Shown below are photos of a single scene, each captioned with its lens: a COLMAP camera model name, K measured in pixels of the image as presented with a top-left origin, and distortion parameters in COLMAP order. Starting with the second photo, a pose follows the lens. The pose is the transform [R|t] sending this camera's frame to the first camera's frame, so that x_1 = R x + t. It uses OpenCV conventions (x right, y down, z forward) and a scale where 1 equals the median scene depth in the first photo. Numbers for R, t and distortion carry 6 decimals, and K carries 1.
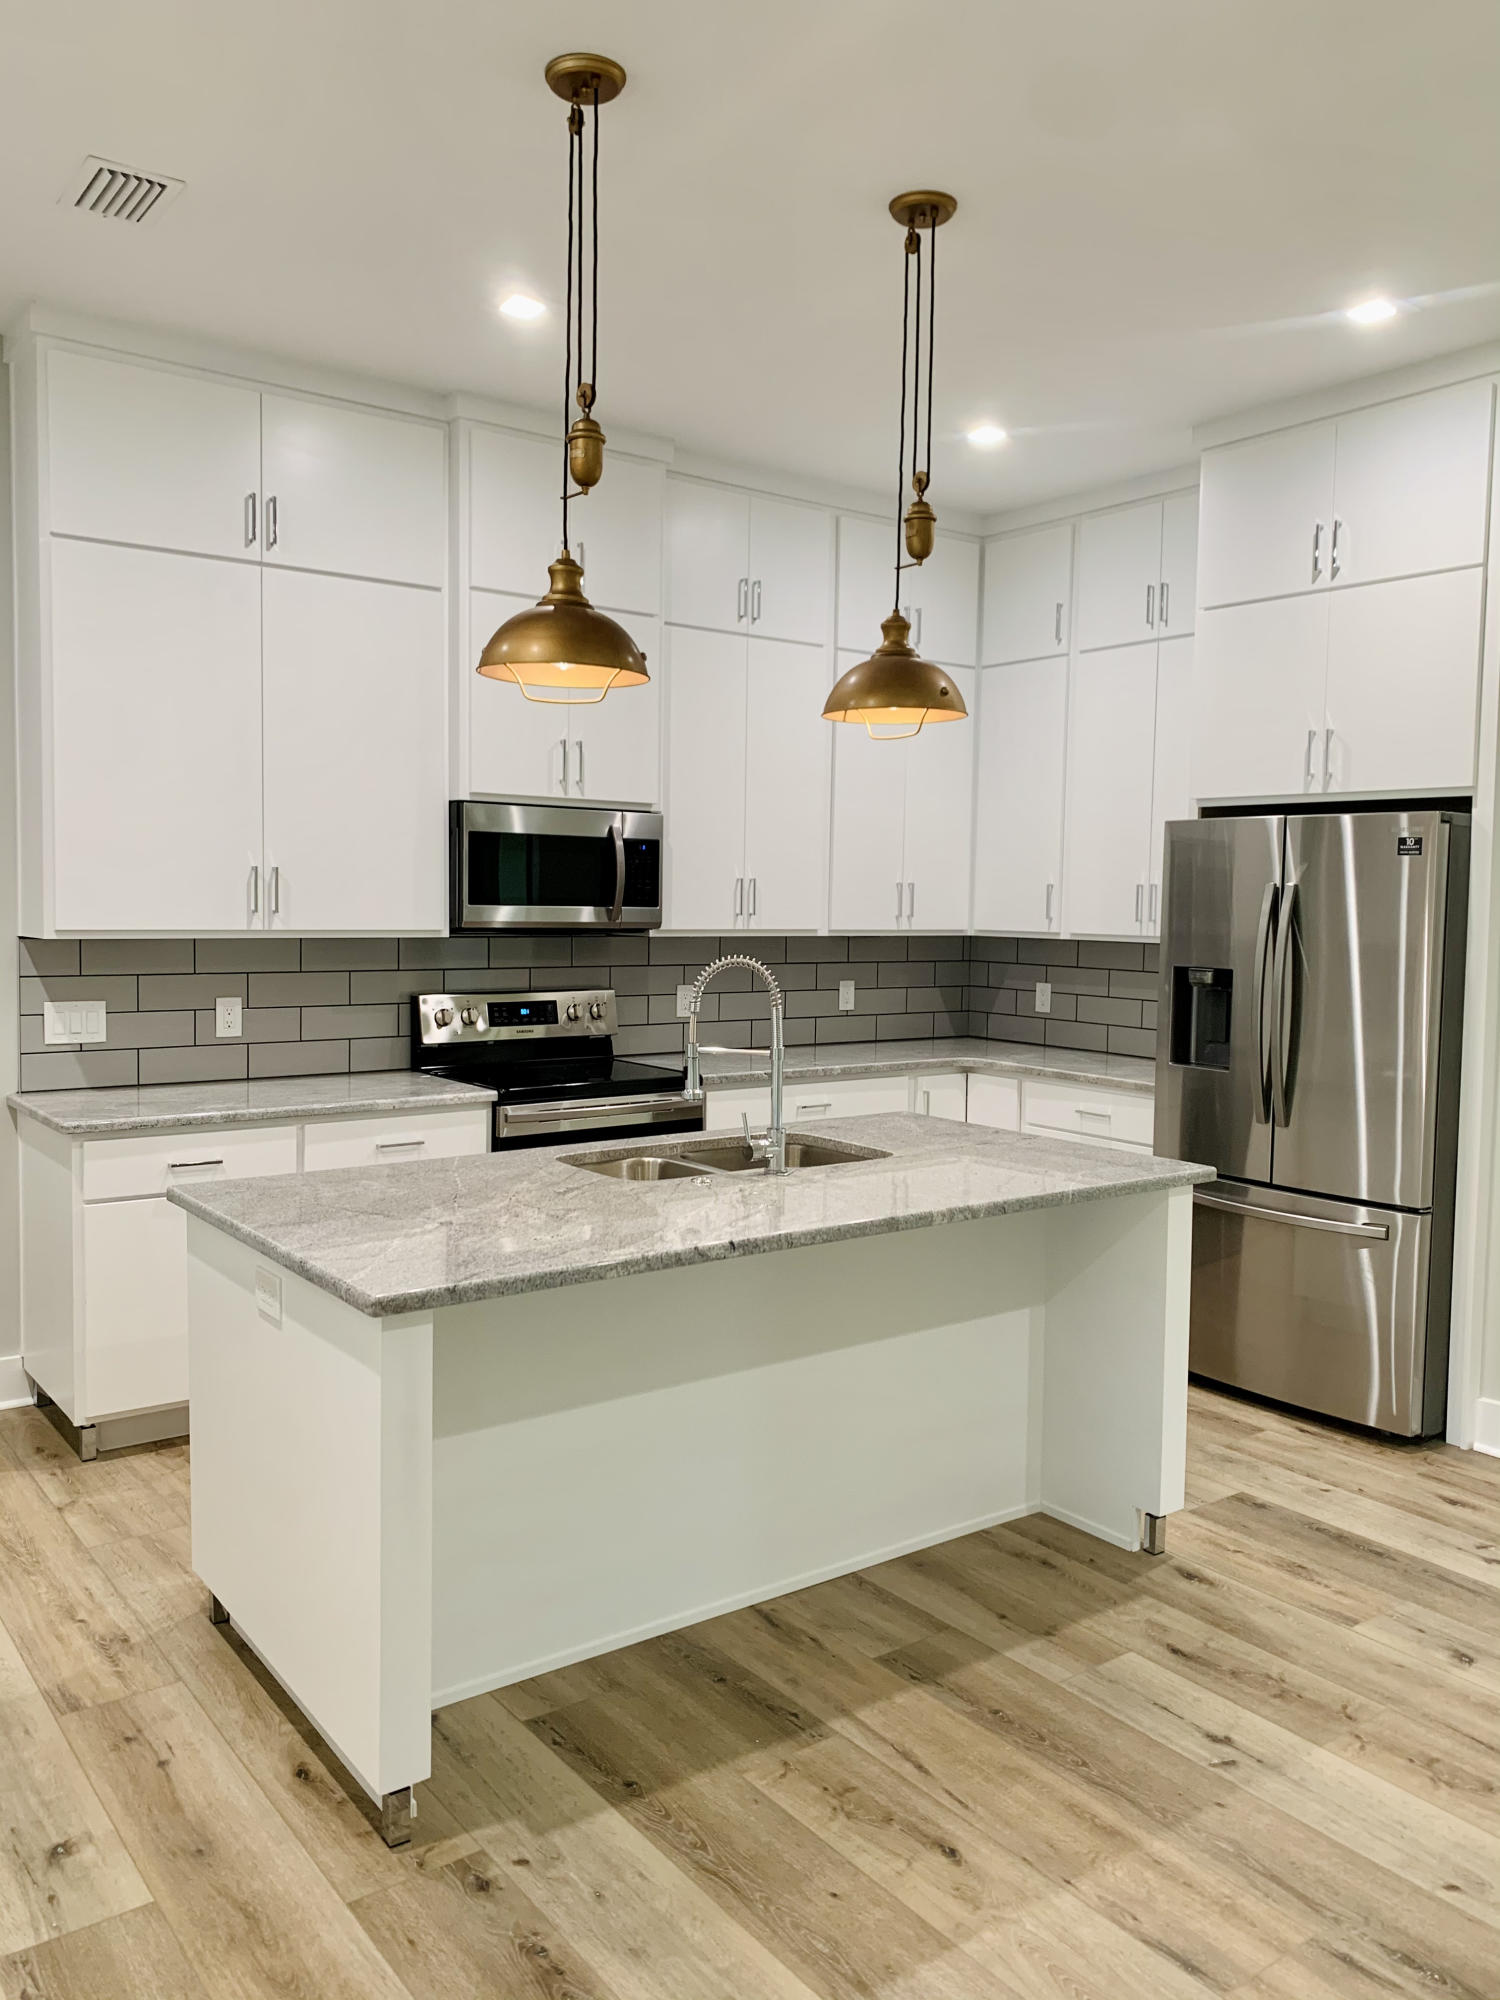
lens RADIAL K [[1530.9, 0, 758.4], [0, 1530.9, 992.2], [0, 0, 1]] dist [0.038950, -0.038390]
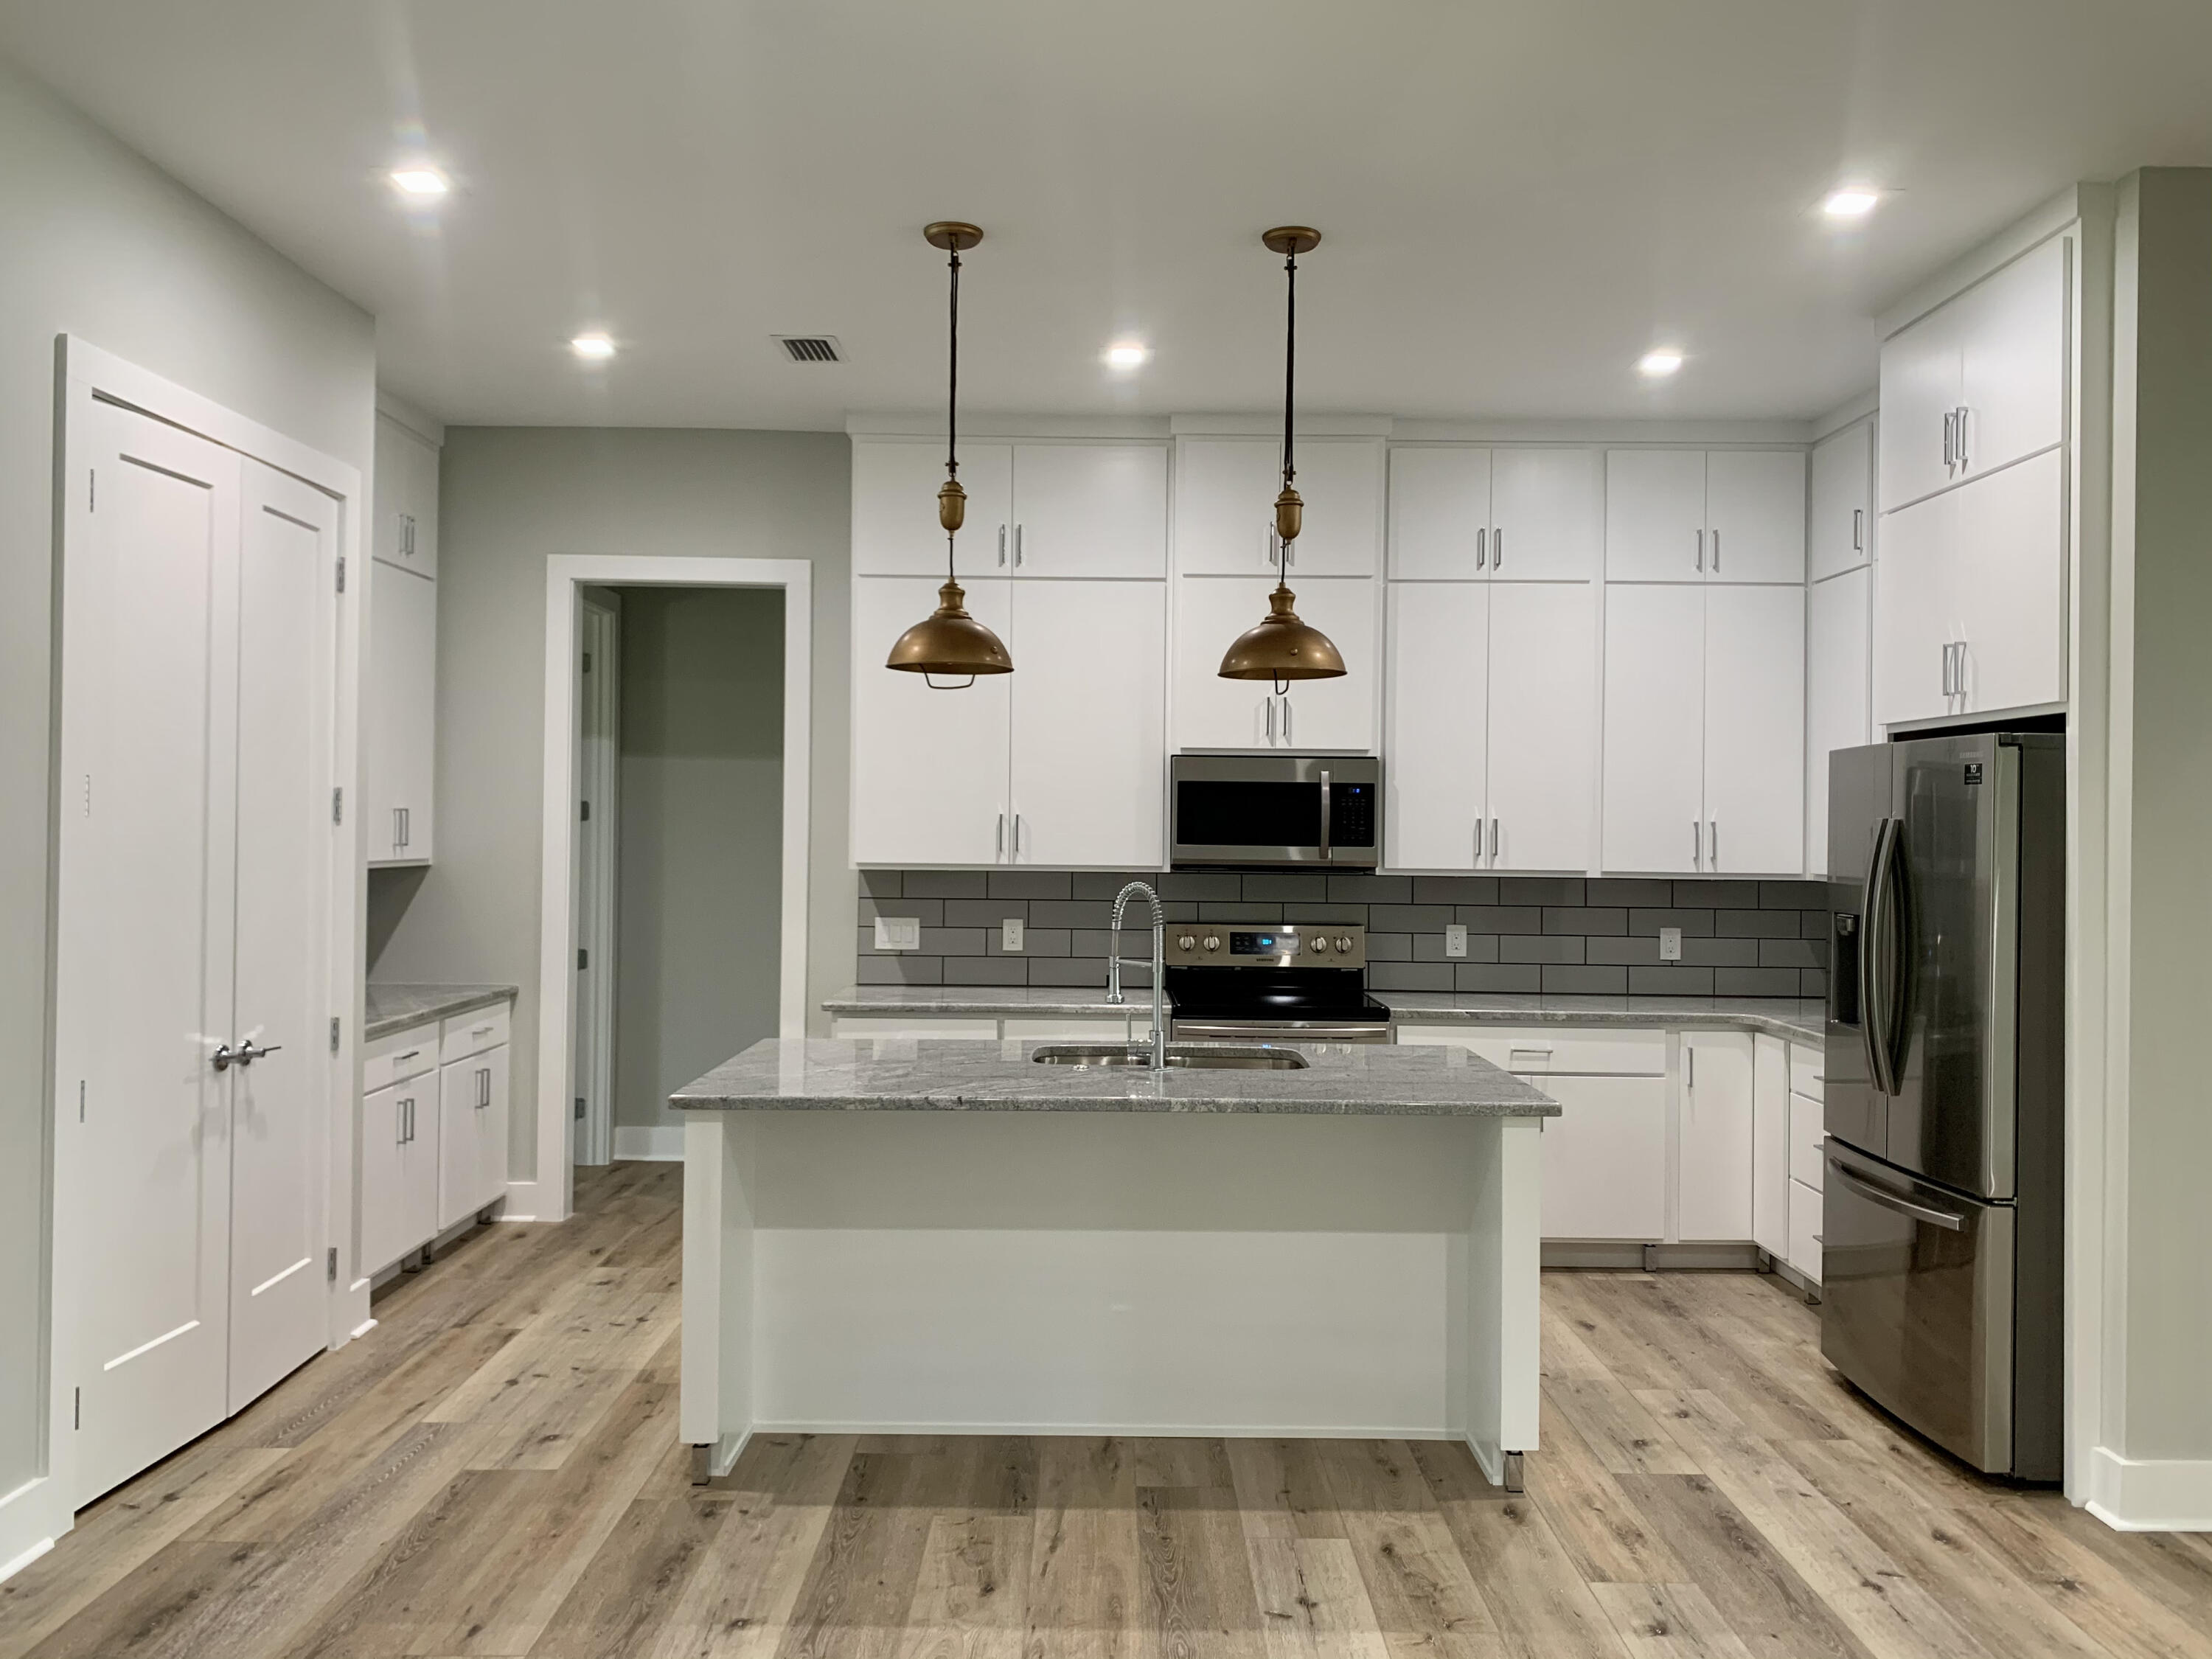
lens RADIAL K [[1695.9, 0, 1116.4], [0, 1695.9, 825.2], [0, 0, 1]] dist [0.028908, -0.038409]
pose [[0.803169, -0.008191, -0.595695, 0.682170], [-0.036791, 0.997315, -0.063319, 0.014027], [0.594615, 0.072773, 0.800711, -0.060007]]
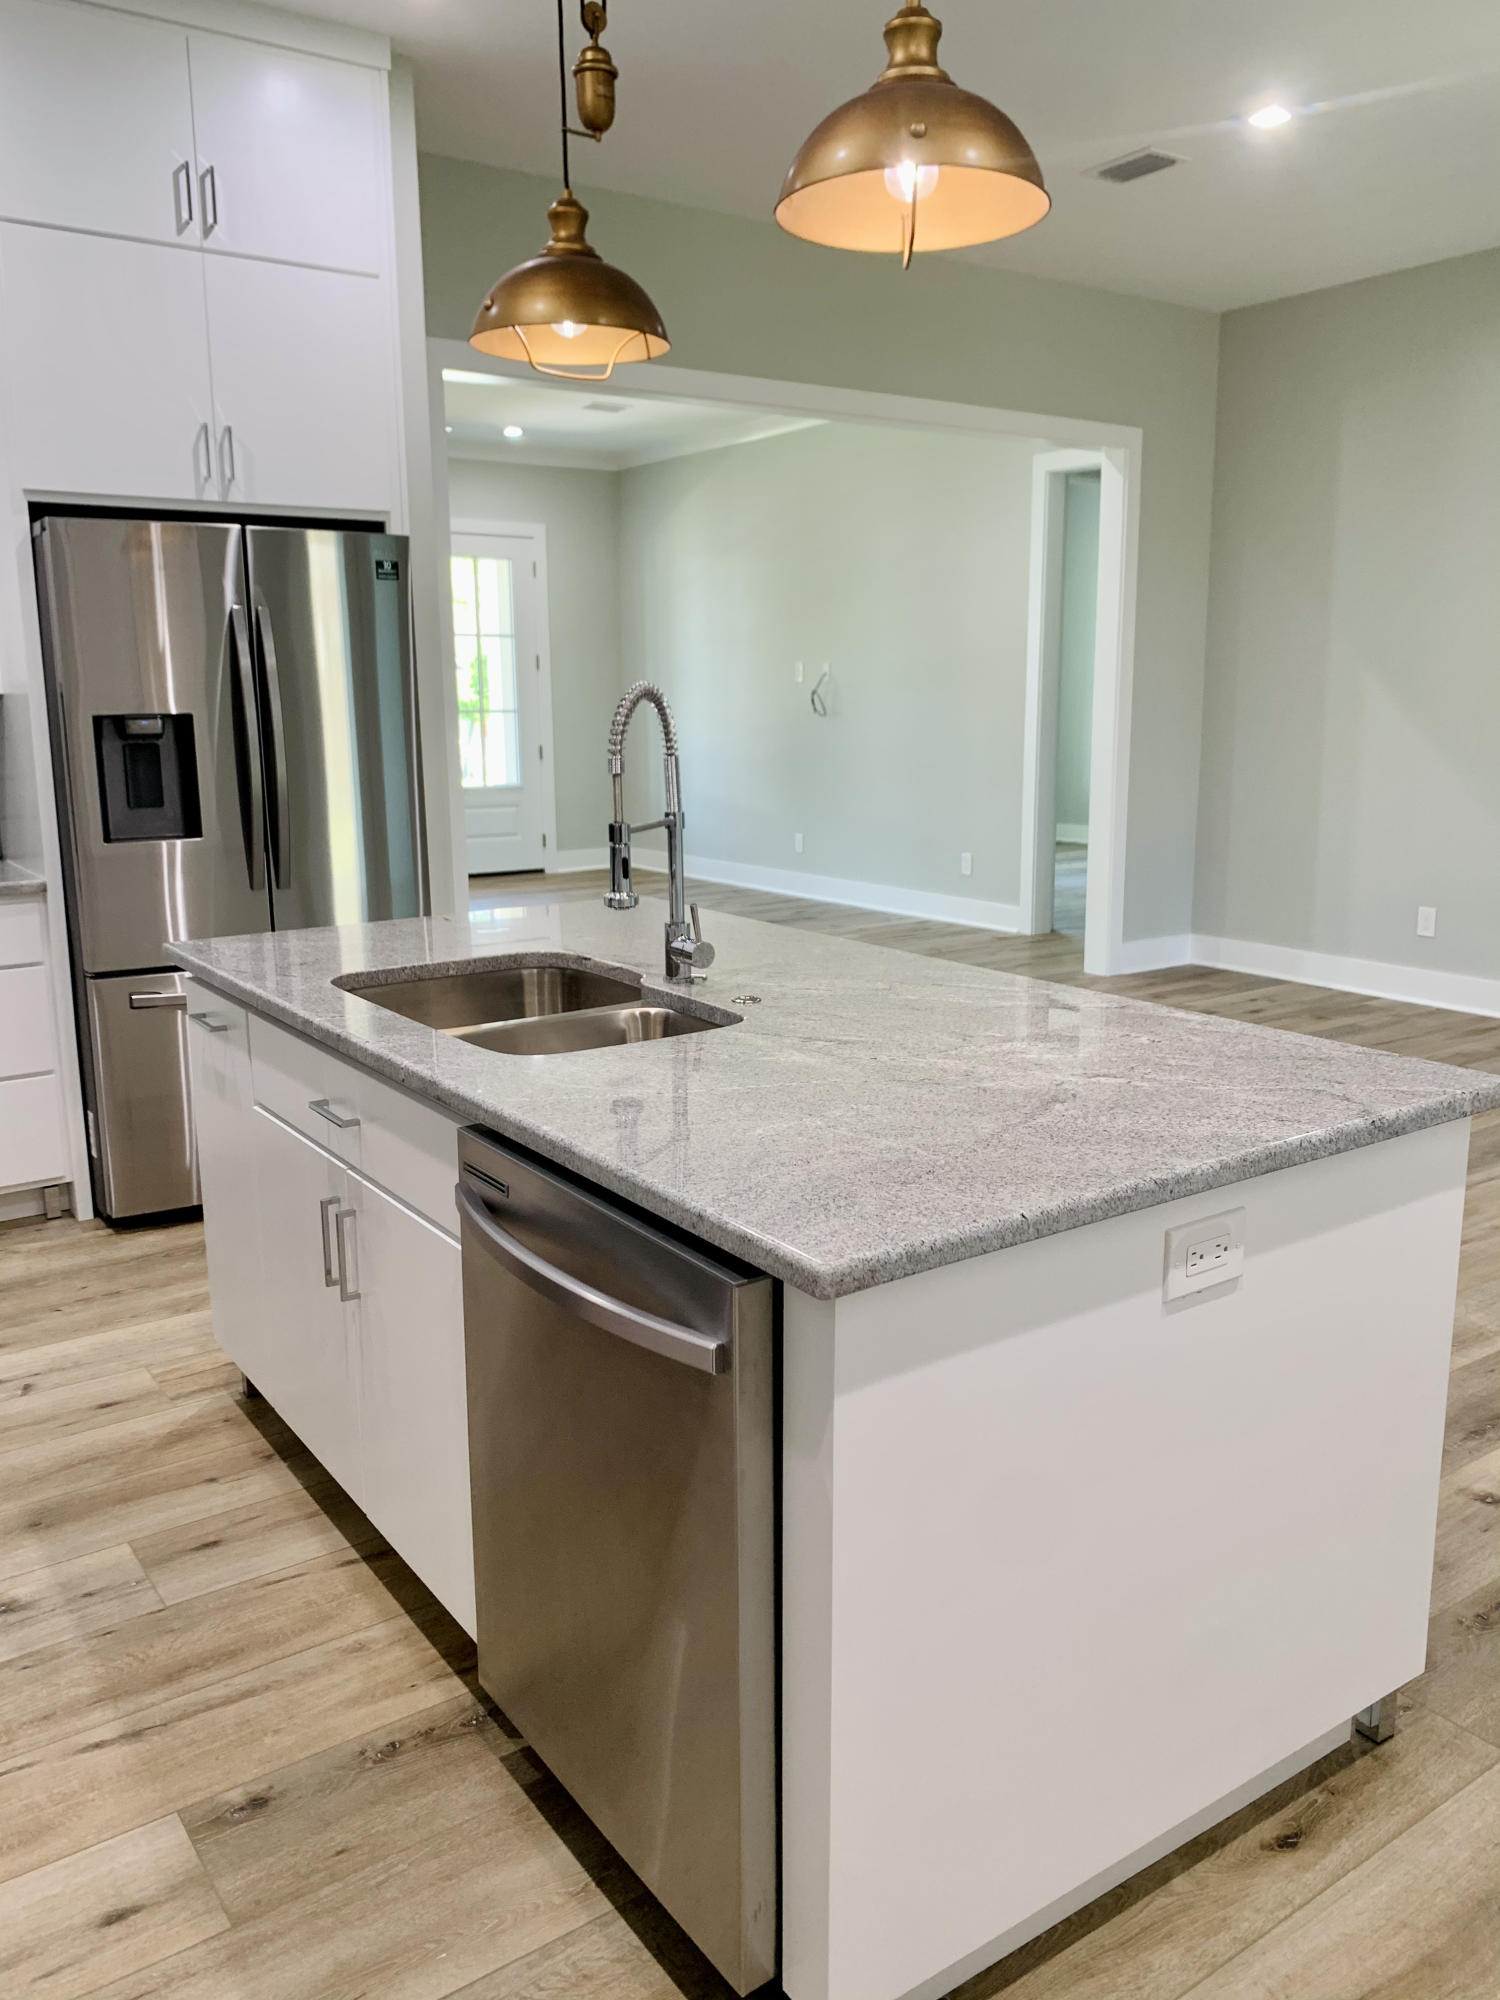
lens RADIAL K [[1539.6, 0, 748.2], [0, 1539.6, 988.2], [0, 0, 1]] dist [0.004996, -0.006188]
pose [[0.033486, -0.211733, 0.976754, -0.644219], [0.070693, 0.975356, 0.209006, -0.028321], [-0.996936, 0.062051, 0.047629, 0.841422]]
